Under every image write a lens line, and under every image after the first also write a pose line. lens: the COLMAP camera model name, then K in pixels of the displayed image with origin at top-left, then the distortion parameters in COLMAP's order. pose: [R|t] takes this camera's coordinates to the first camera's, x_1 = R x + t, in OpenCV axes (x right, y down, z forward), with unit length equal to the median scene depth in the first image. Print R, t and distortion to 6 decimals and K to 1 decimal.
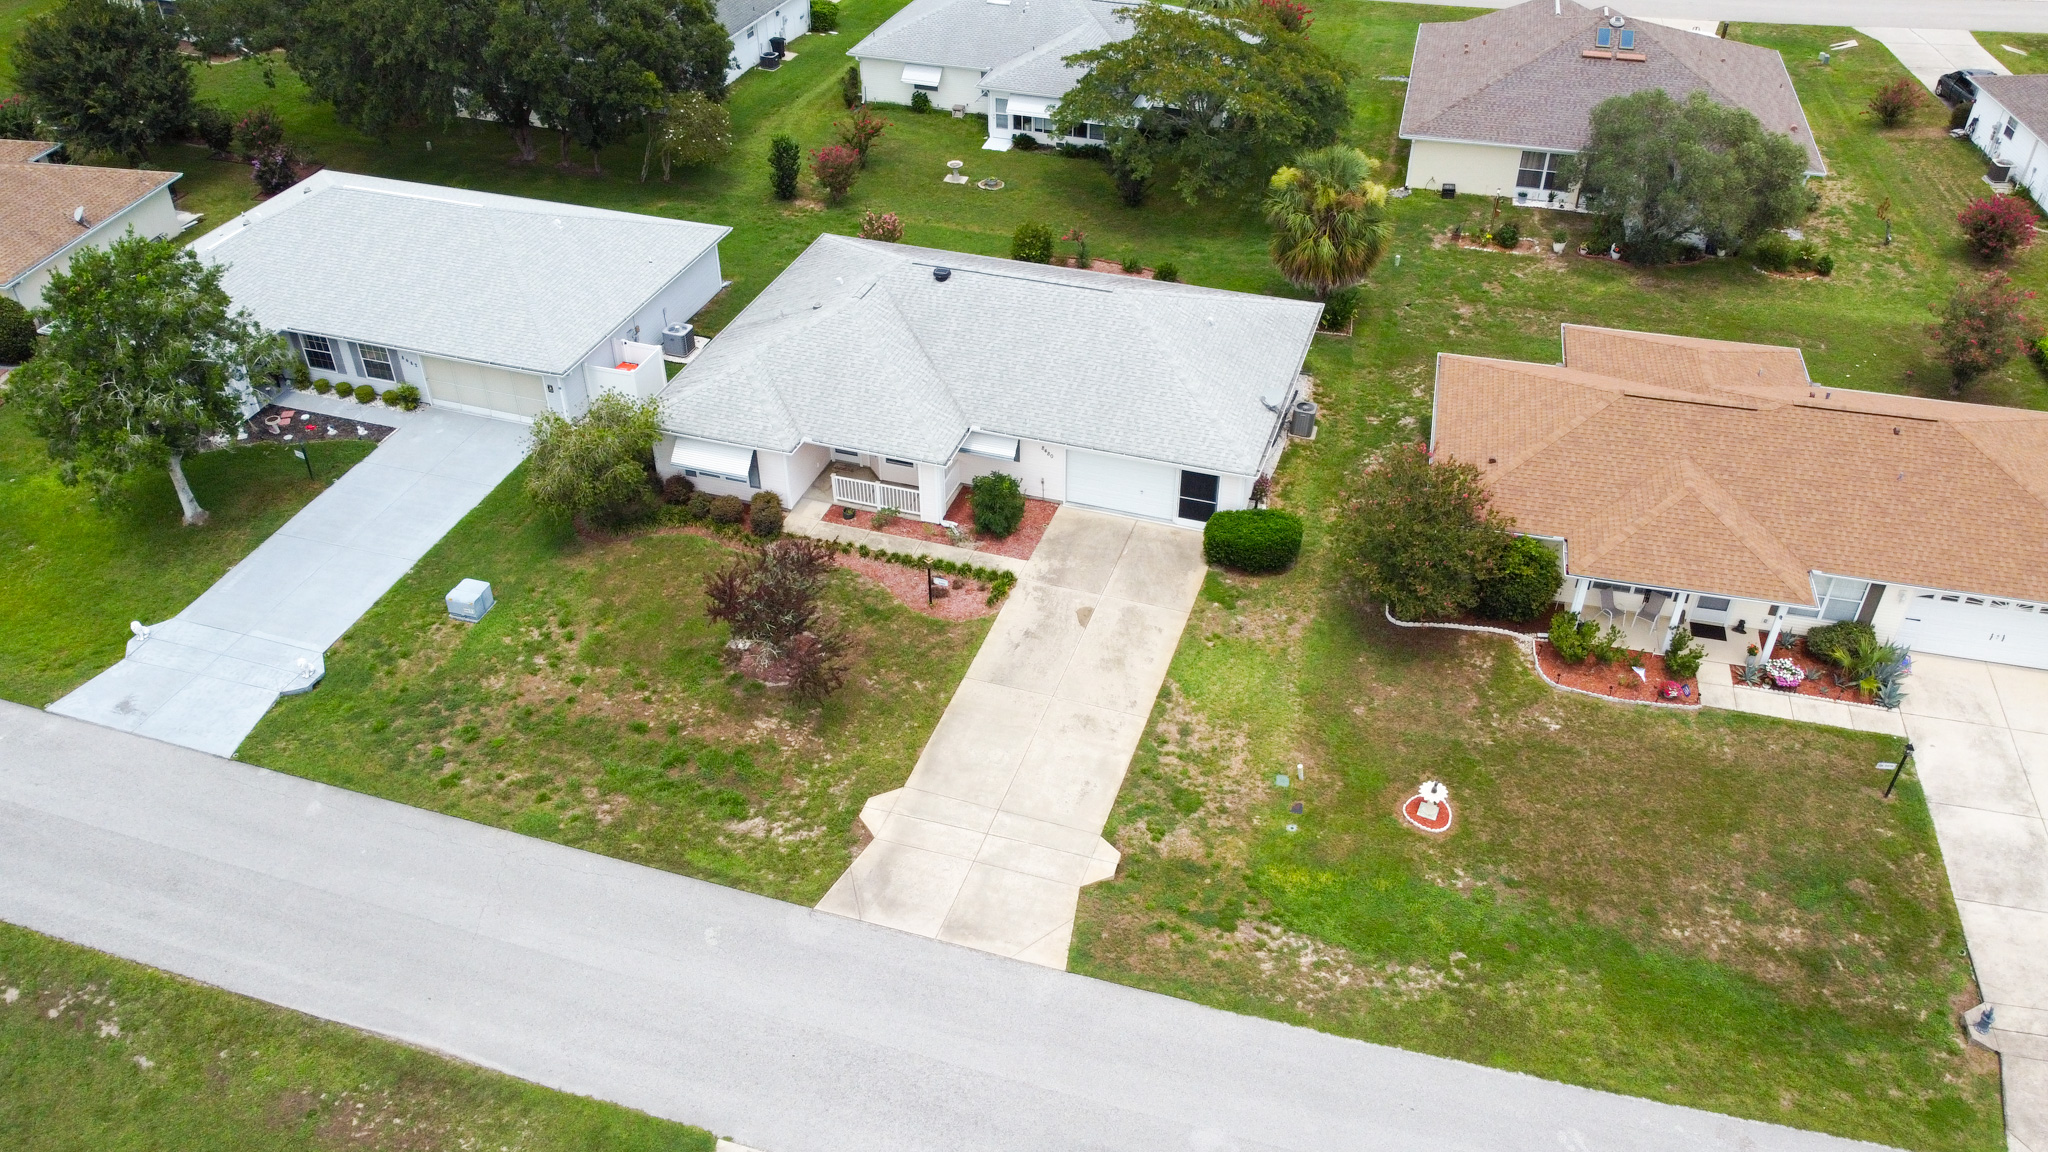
lens RADIAL K [[1553.4, 0, 1027.7], [0, 1553.4, 570.4], [0, 0, 1]] dist [0.000061, -0.003565]
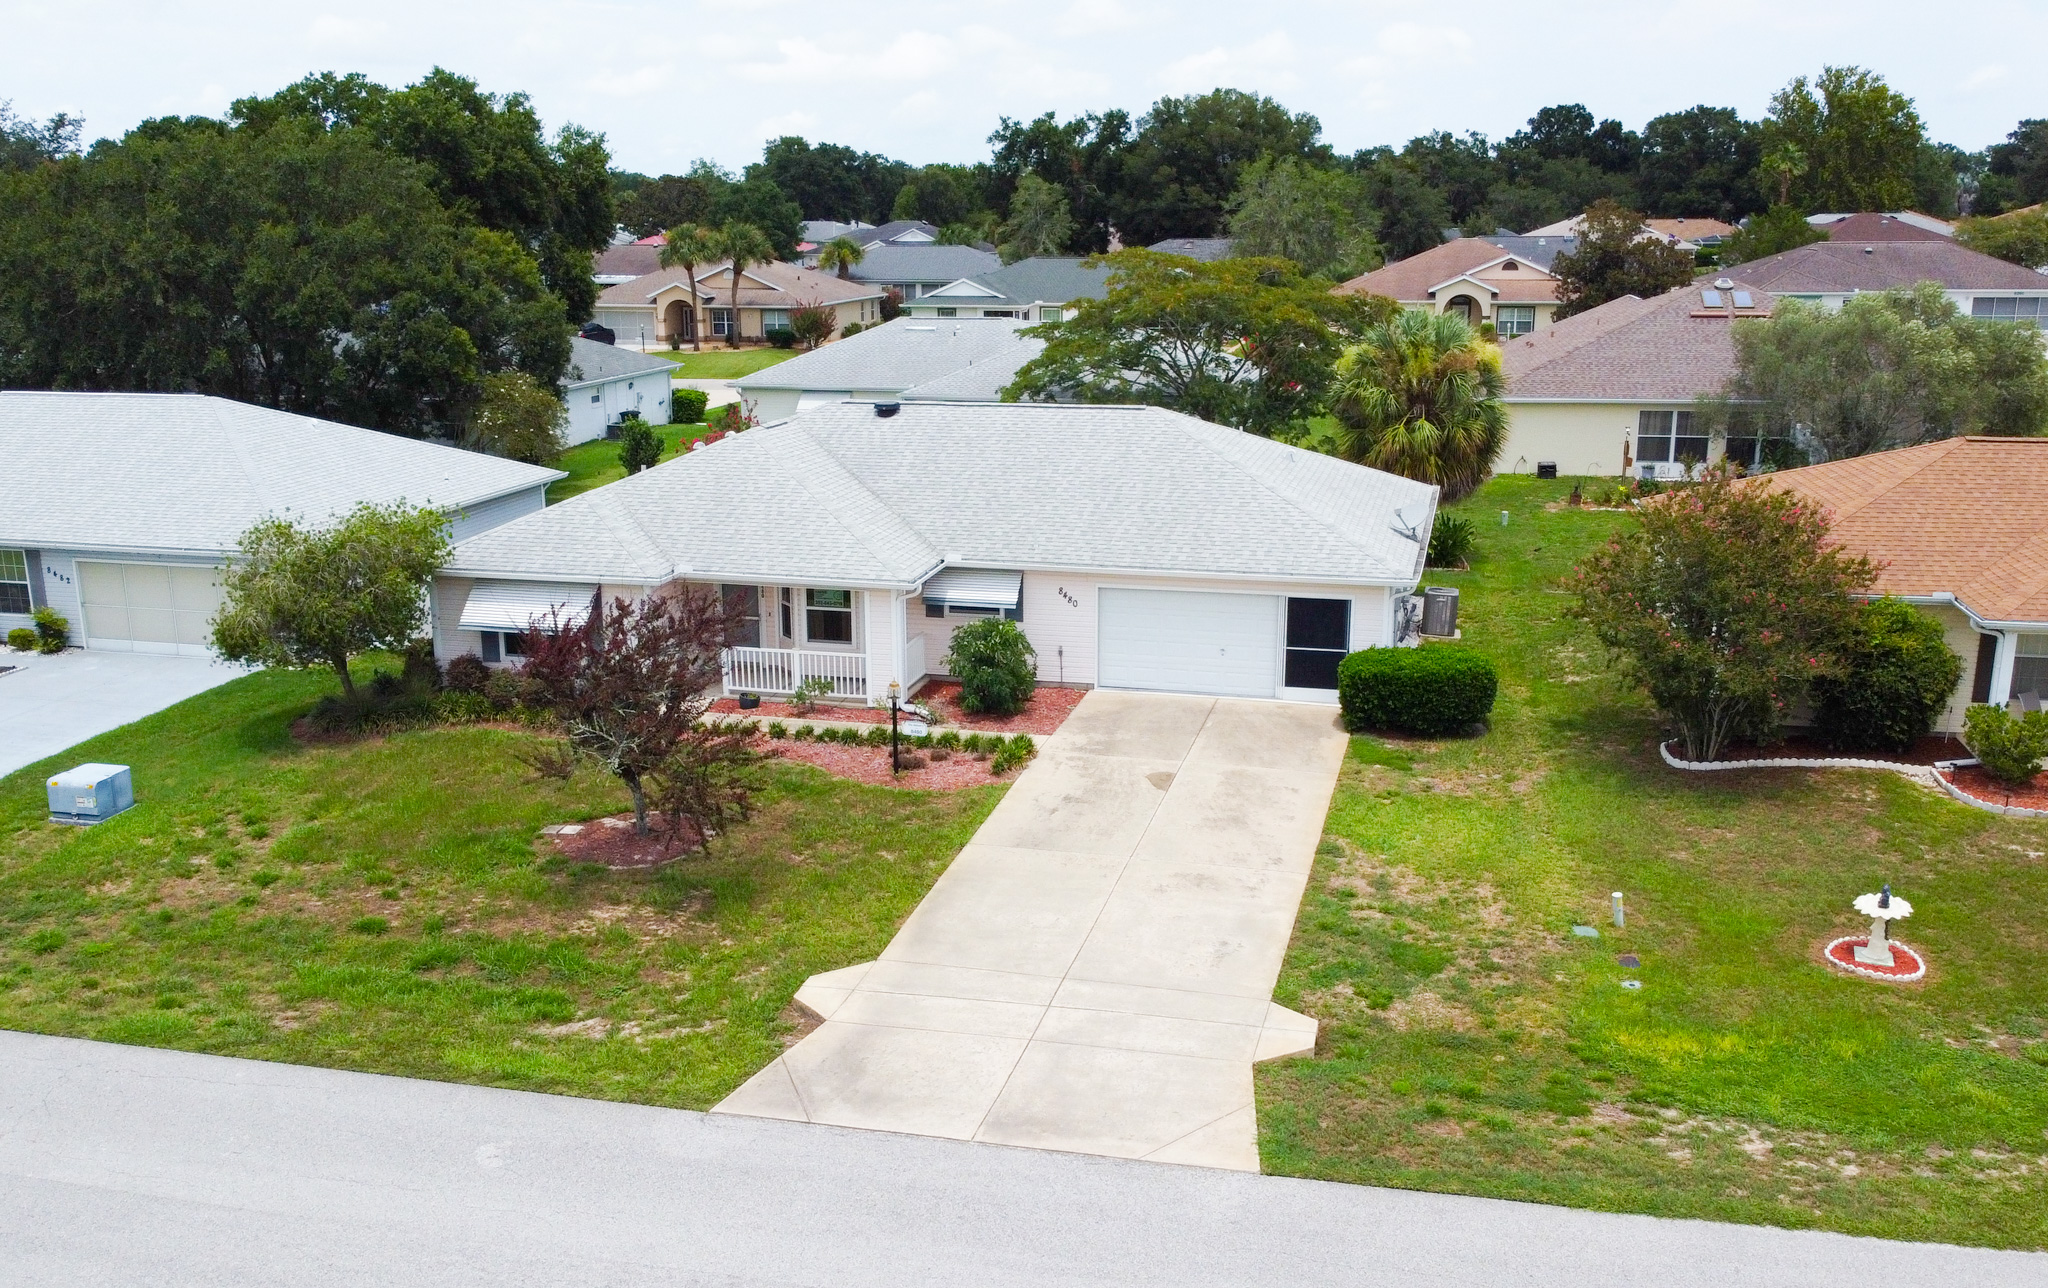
lens RADIAL K [[1869.1, 0, 990.2], [0, 1869.1, 694.3], [0, 0, 1]] dist [-0.001695, 0.000000]
pose [[0.998364, -0.021191, 0.053113, -0.067128], [0.039175, 0.930063, -0.365306, 0.264369], [-0.041658, 0.366788, 0.929371, 0.351474]]
